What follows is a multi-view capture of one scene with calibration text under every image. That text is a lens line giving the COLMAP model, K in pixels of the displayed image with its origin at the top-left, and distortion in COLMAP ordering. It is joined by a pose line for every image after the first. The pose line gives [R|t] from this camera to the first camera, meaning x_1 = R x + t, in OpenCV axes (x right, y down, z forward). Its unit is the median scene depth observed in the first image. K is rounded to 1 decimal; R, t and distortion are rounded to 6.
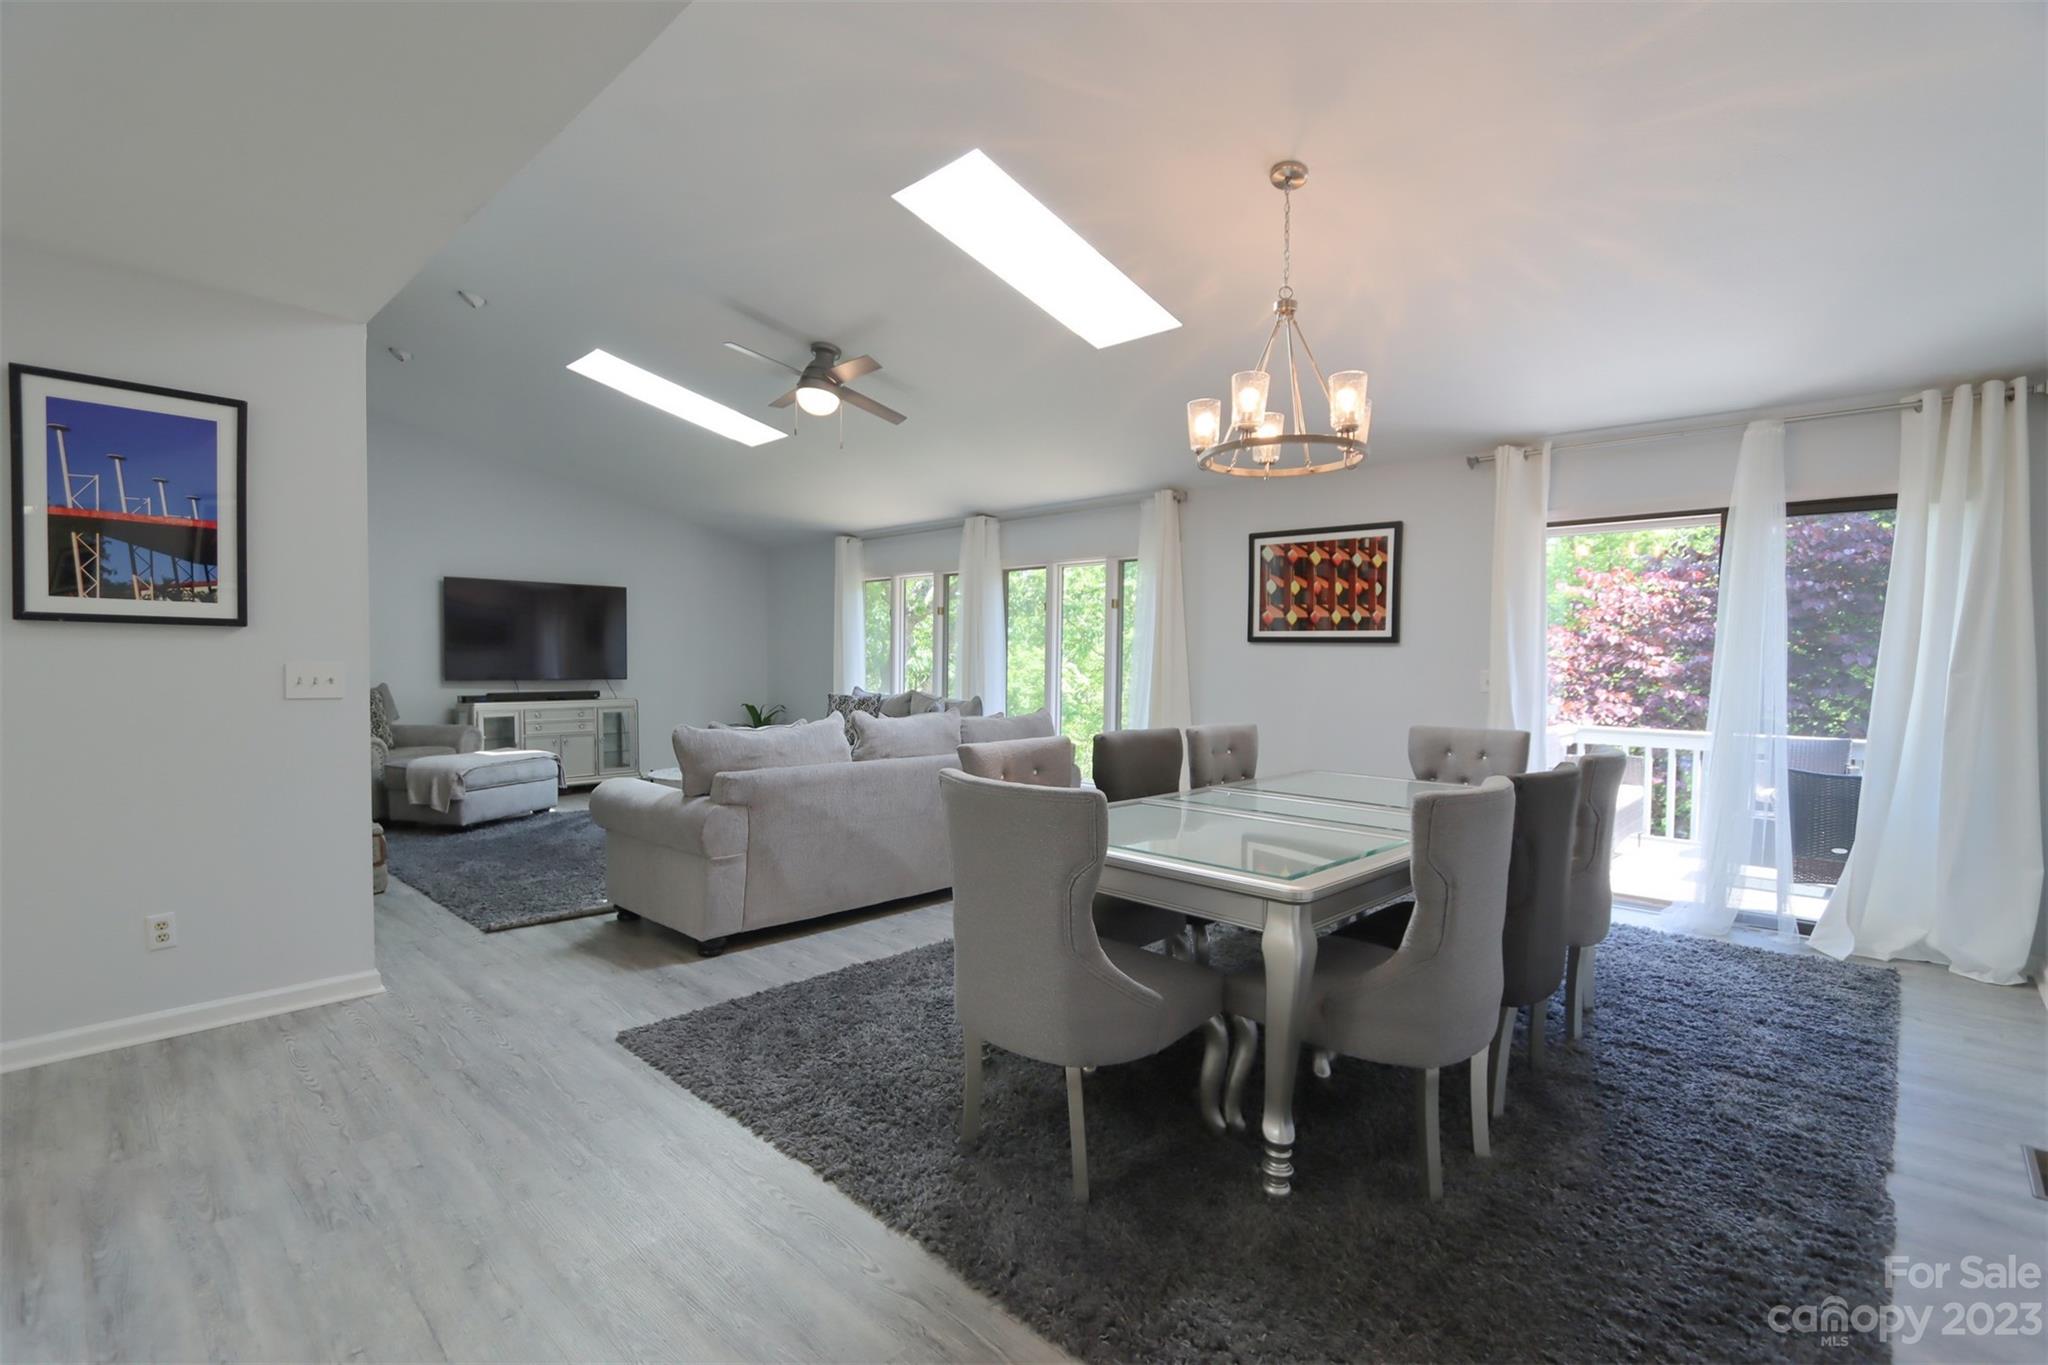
lens RADIAL K [[949.5, 0, 1018.6], [0, 949.5, 688.8], [0, 0, 1]] dist [-0.002115, -0.001707]
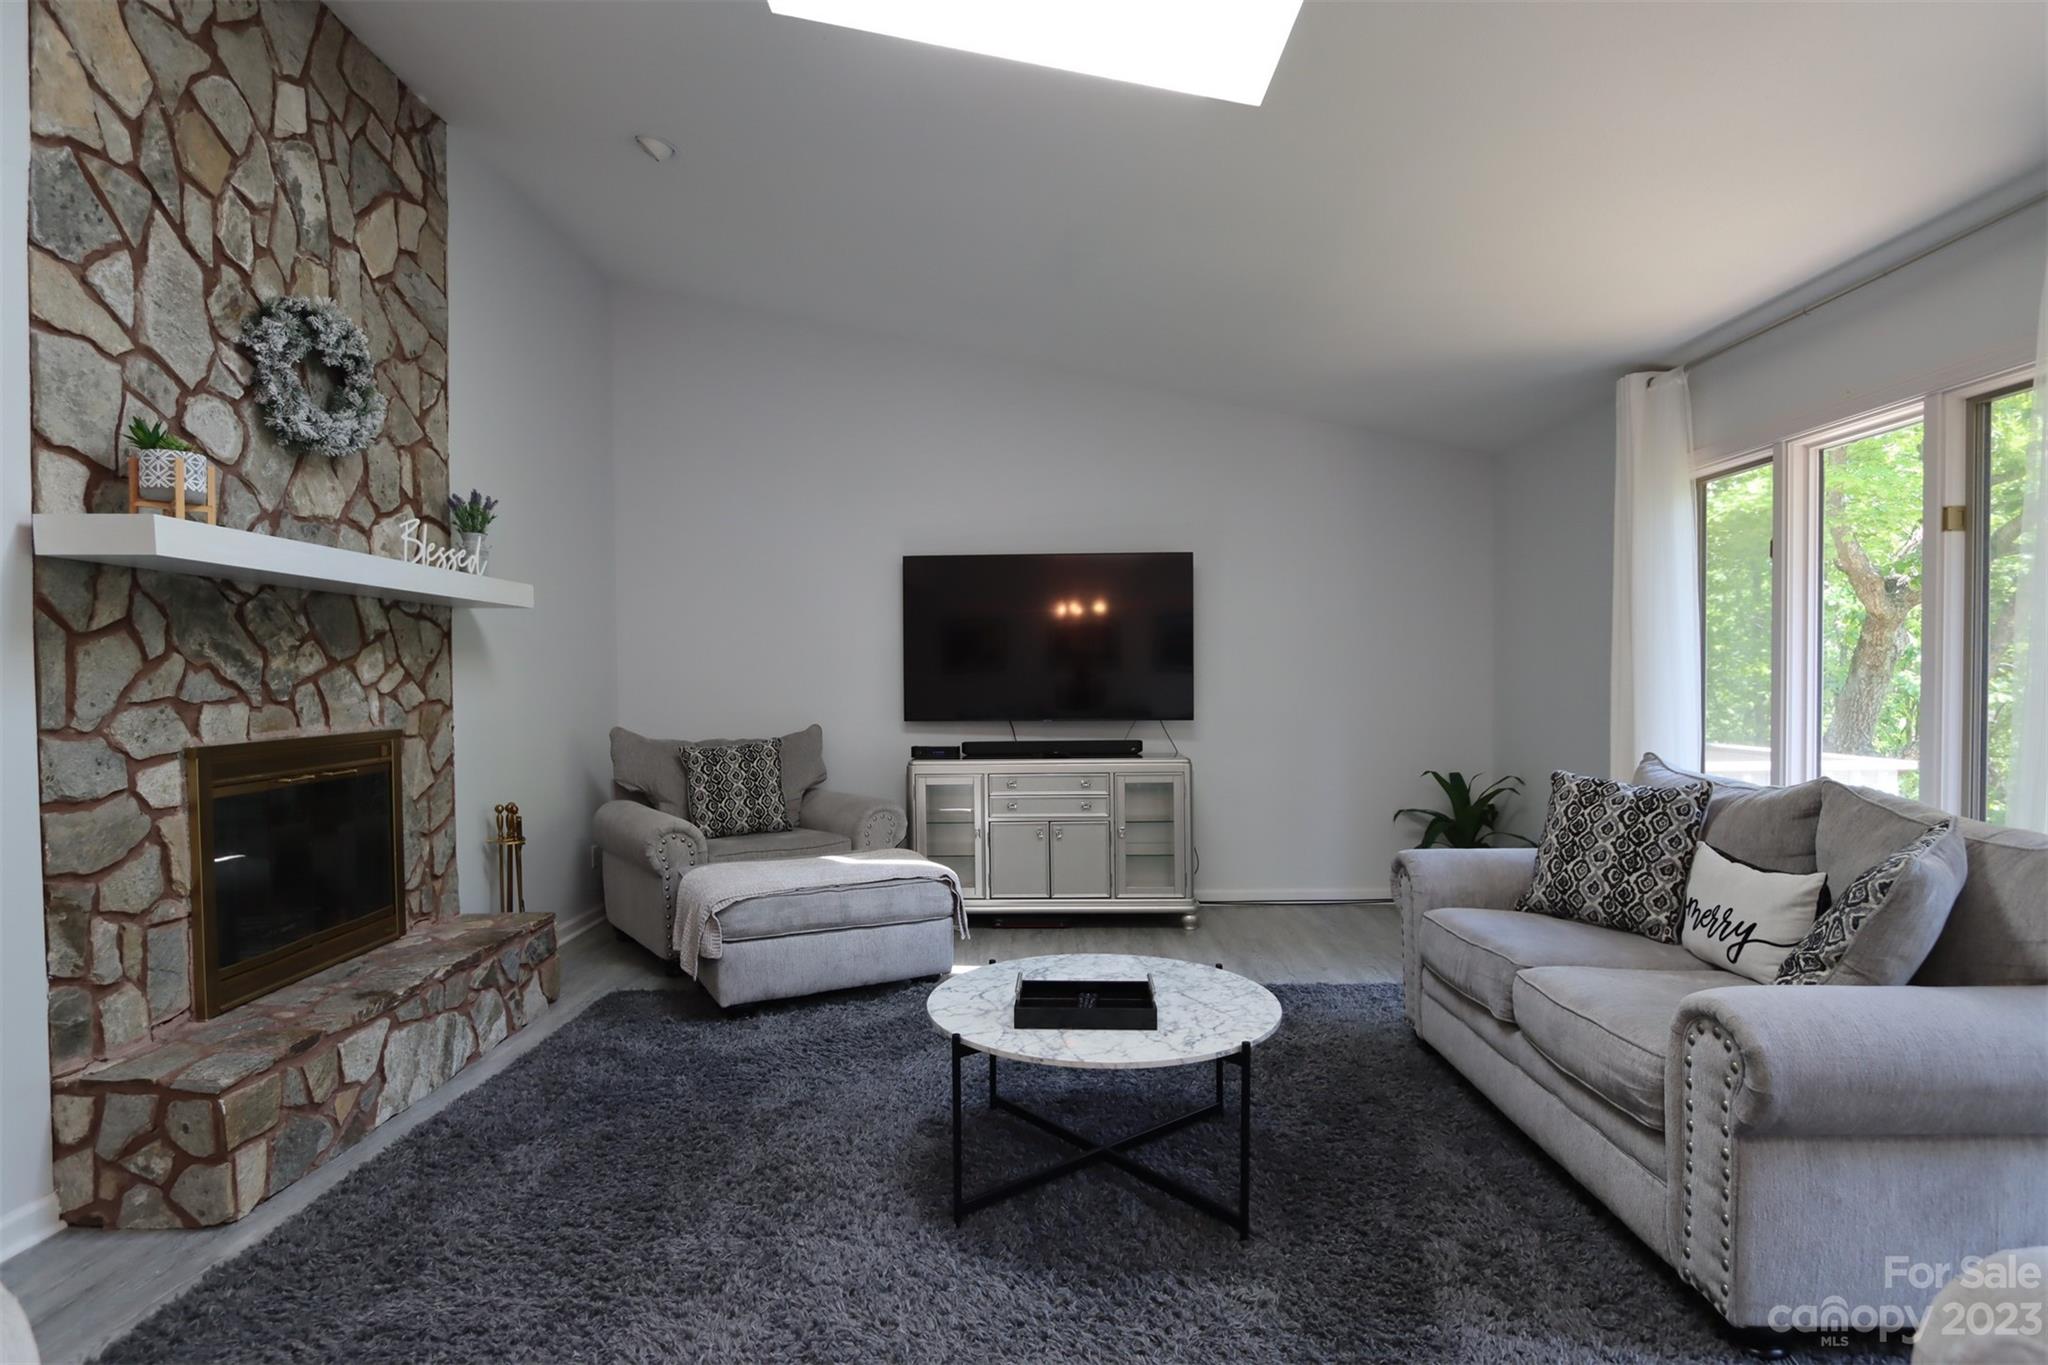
lens RADIAL K [[1038.5, 0, 1014.6], [0, 1038.5, 689.4], [0, 0, 1]] dist [-0.003320, -0.000928]
pose [[0.678285, -0.006720, -0.734768, -0.033536], [-0.011117, 0.999750, -0.019406, -0.012302], [0.734714, 0.021332, 0.678041, 0.426215]]
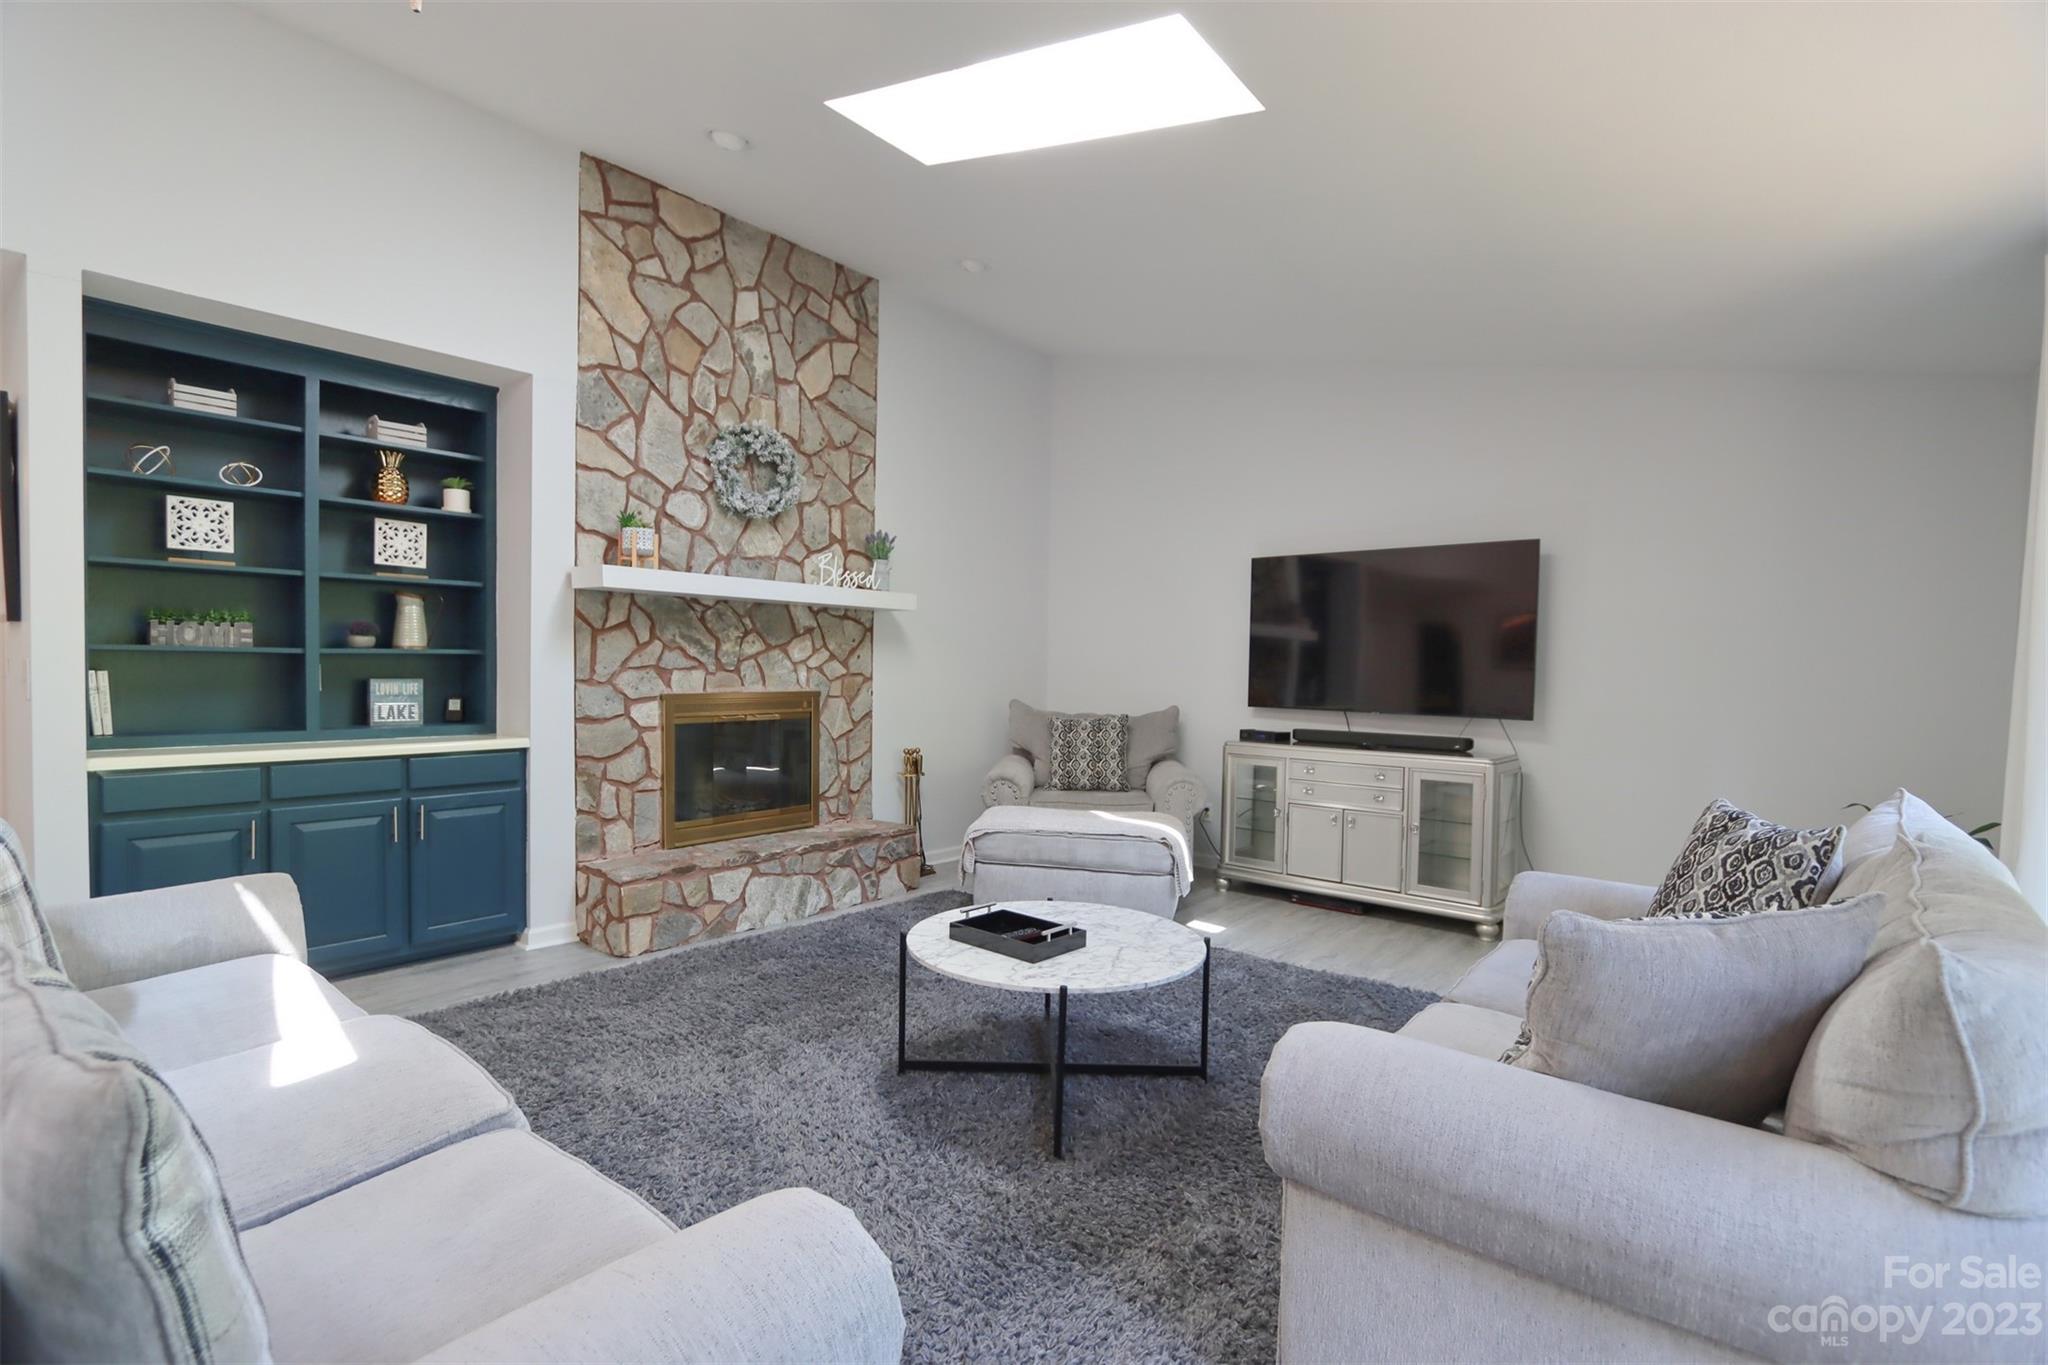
lens RADIAL K [[937.8, 0, 1024.2], [0, 937.8, 688.3], [0, 0, 1]] dist [-0.001507, 0.000092]
pose [[0.070050, 0.015882, -0.997417, 0.054617], [-0.051176, 0.998614, 0.012306, -0.016000], [0.996230, 0.050182, 0.070766, 0.572788]]
